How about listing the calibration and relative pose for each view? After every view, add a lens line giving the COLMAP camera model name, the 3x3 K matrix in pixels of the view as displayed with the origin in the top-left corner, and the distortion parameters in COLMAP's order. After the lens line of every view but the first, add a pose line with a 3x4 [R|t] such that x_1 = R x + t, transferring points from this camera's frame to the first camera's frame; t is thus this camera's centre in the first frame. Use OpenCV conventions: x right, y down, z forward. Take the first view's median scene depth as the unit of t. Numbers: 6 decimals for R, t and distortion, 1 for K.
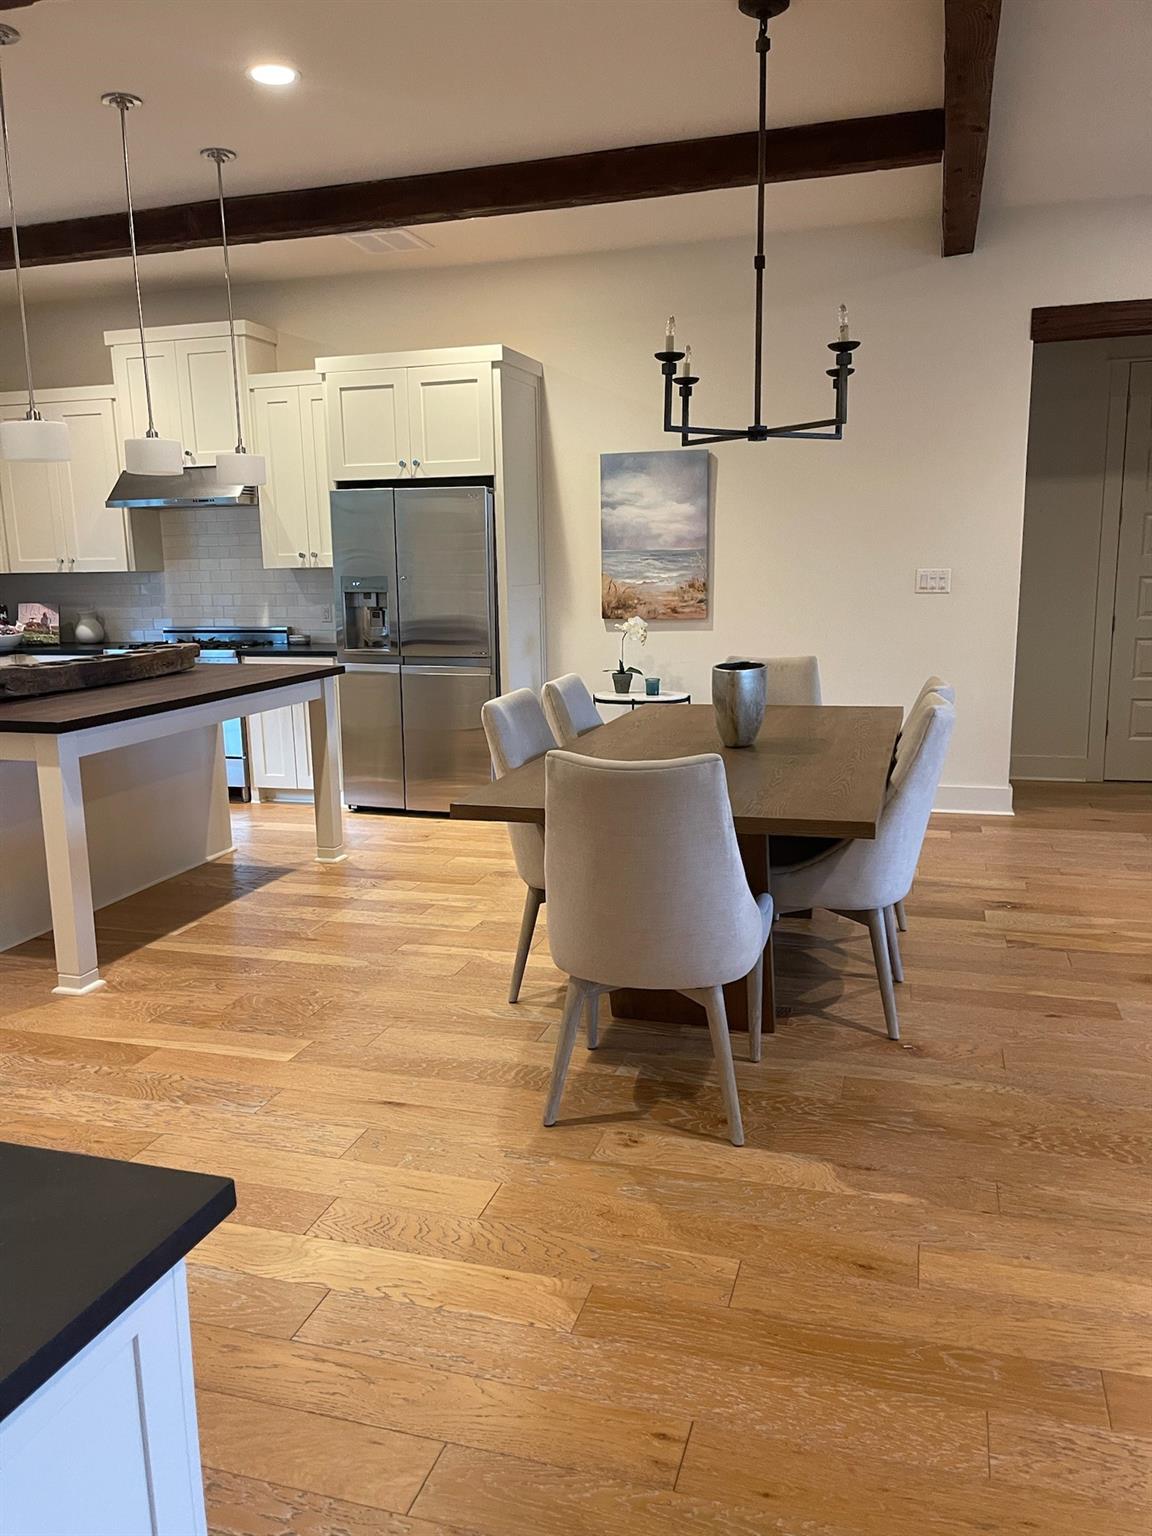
lens RADIAL K [[1164.3, 0, 574.6], [0, 1164.3, 777.9], [0, 0, 1]] dist [0.050804, -0.045295]
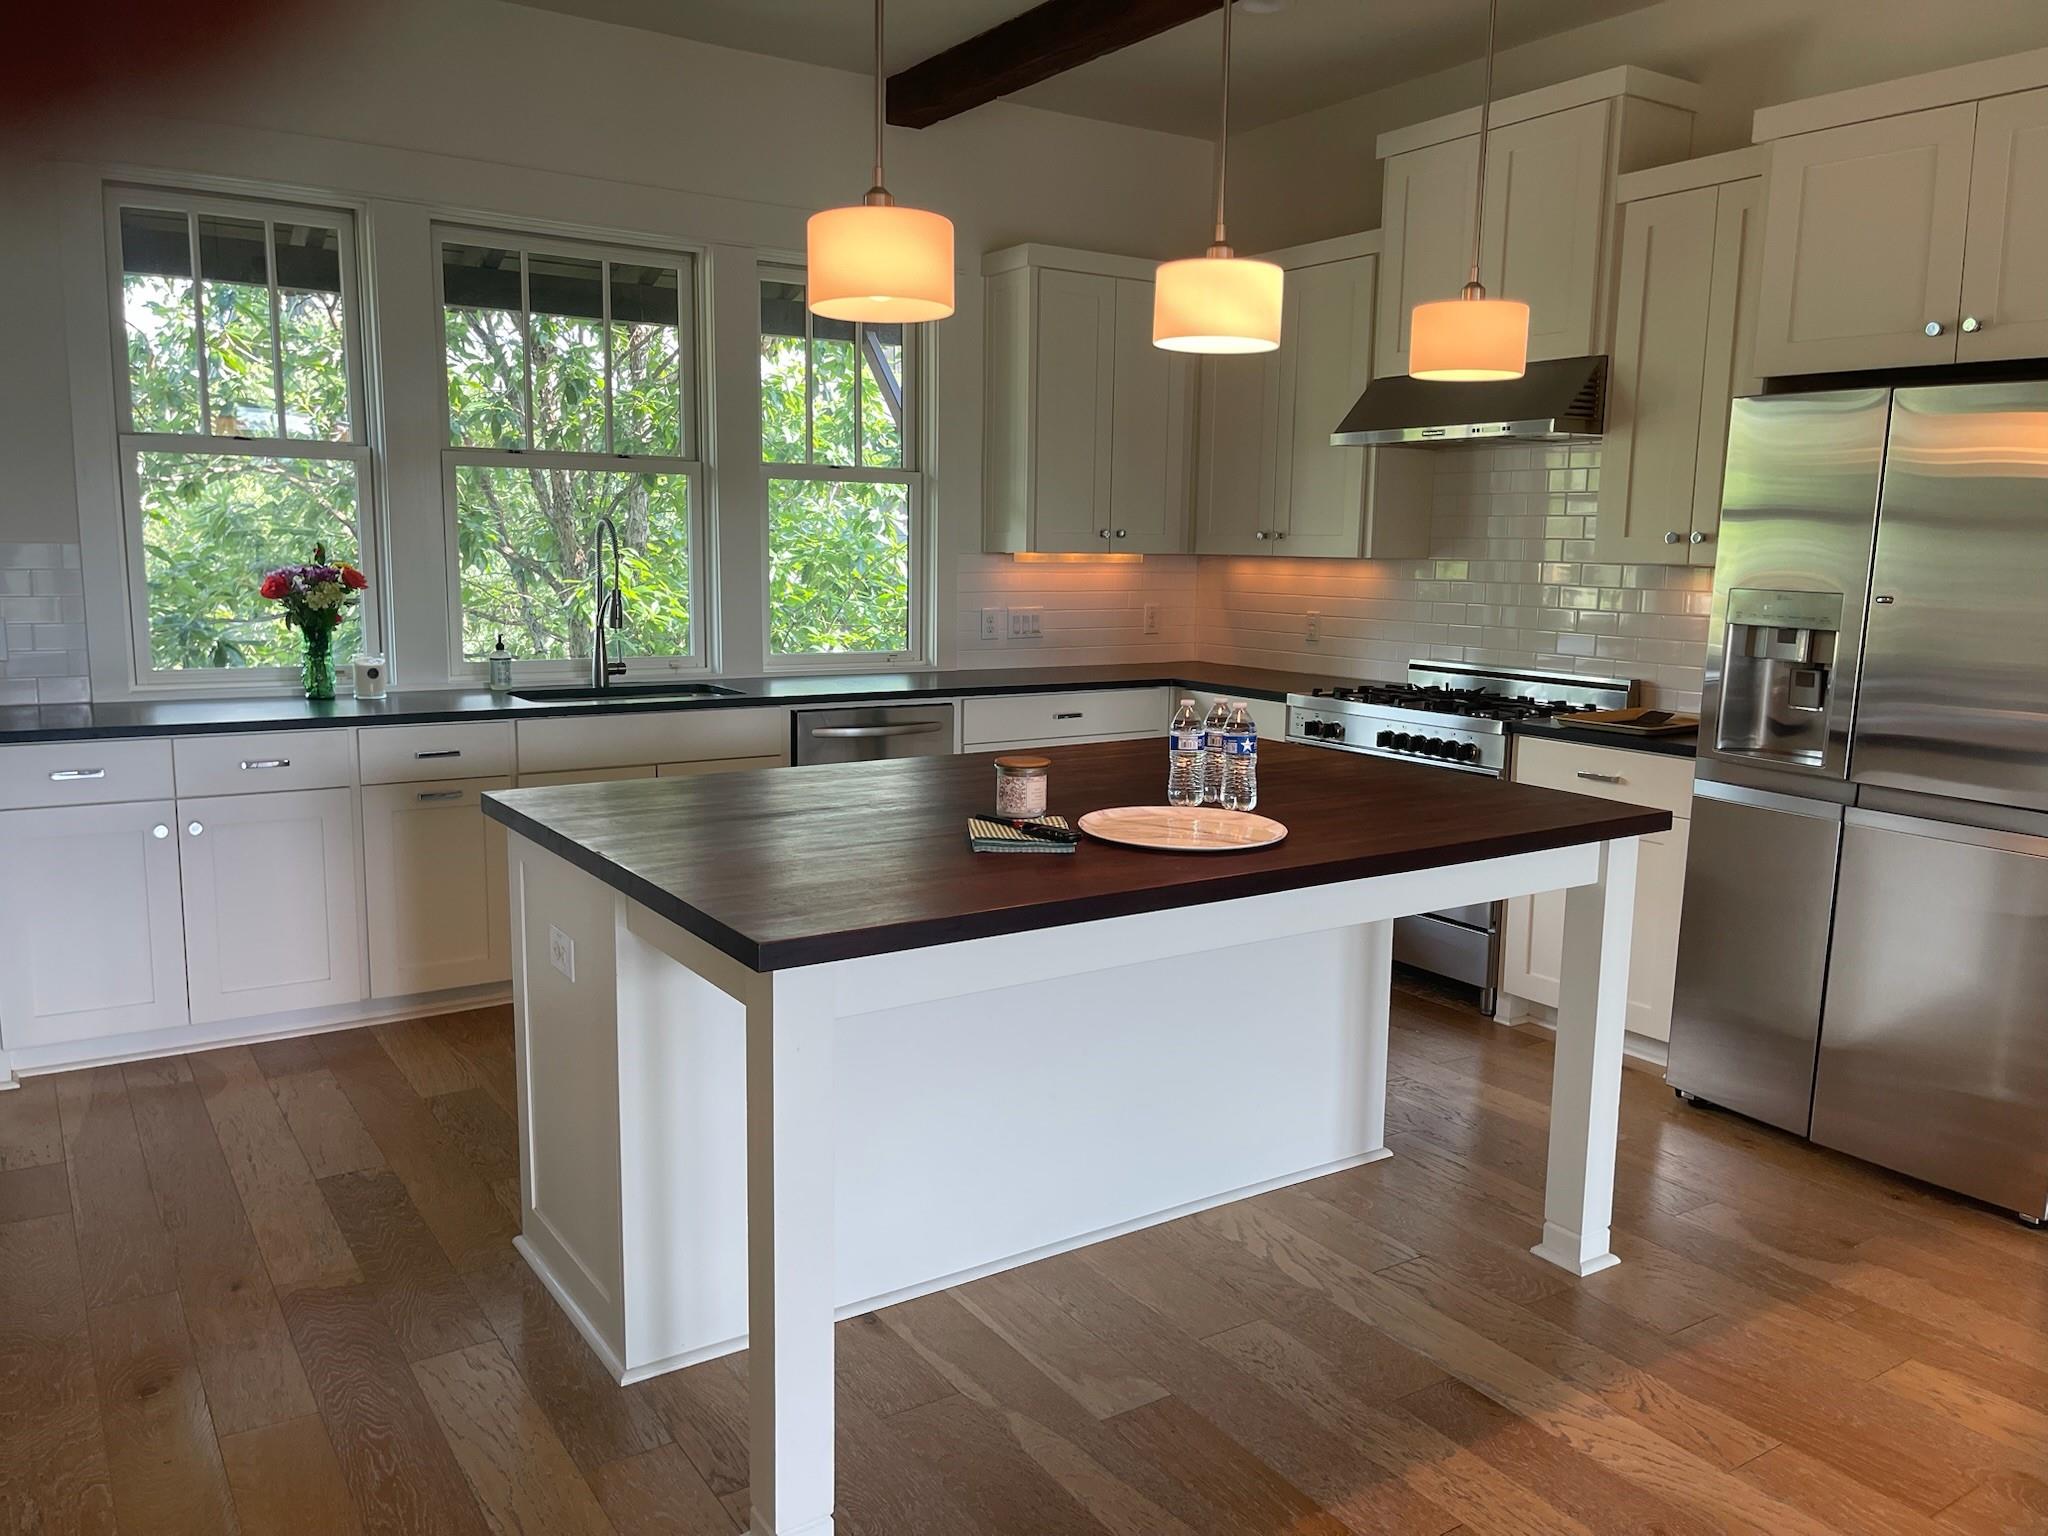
lens RADIAL K [[1561.4, 0, 1058.1], [0, 1561.4, 779.0], [0, 0, 1]] dist [0.048099, 0.006757]
pose [[0.785343, 0.126306, -0.606038, -0.033909], [-0.143710, 0.989418, 0.019978, -0.096477], [0.602149, 0.071405, 0.795184, 0.470265]]
